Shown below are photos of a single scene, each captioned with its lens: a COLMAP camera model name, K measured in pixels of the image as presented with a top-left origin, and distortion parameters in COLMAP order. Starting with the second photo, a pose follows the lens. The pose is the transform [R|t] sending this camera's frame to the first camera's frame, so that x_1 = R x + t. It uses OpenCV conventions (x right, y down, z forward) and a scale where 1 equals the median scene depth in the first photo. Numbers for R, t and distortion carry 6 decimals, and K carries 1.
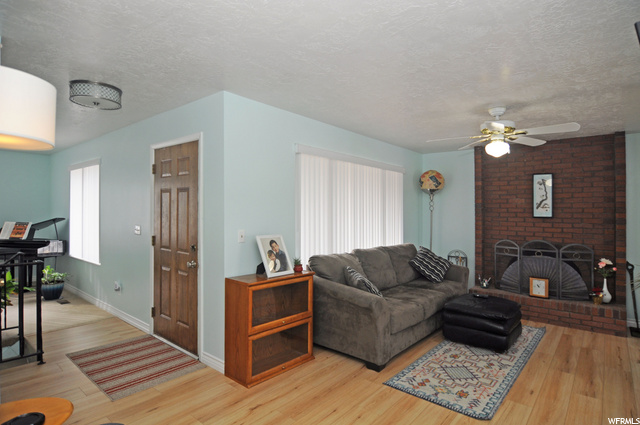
lens RADIAL K [[341.4, 0, 320.0], [0, 341.4, 212.5], [0, 0, 1]] dist [-0.019898, -0.000491]
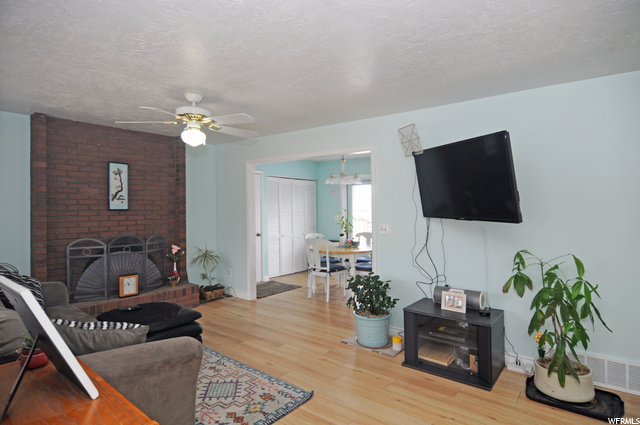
lens RADIAL K [[353.0, 0, 317.4], [0, 353.0, 194.9], [0, 0, 1]] dist [-0.018940, -0.000335]
pose [[-0.027422, 0.022442, 0.999372, -0.333675], [-0.000177, 0.999748, -0.022455, -0.005498], [-0.999624, -0.000792, -0.027411, 0.507897]]
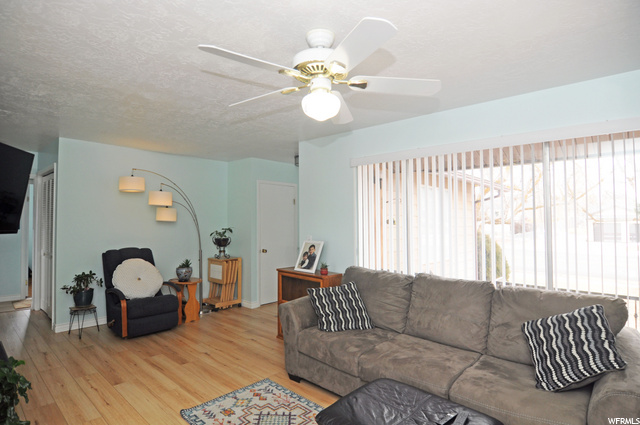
lens RADIAL K [[341.4, 0, 320.0], [0, 341.4, 212.5], [0, 0, 1]] dist [-0.019898, -0.000491]
pose [[-0.034462, -0.033751, -0.998836, 0.794359], [-0.004612, 0.999424, -0.033612, 0.002220], [0.999395, 0.003448, -0.034598, 0.739697]]
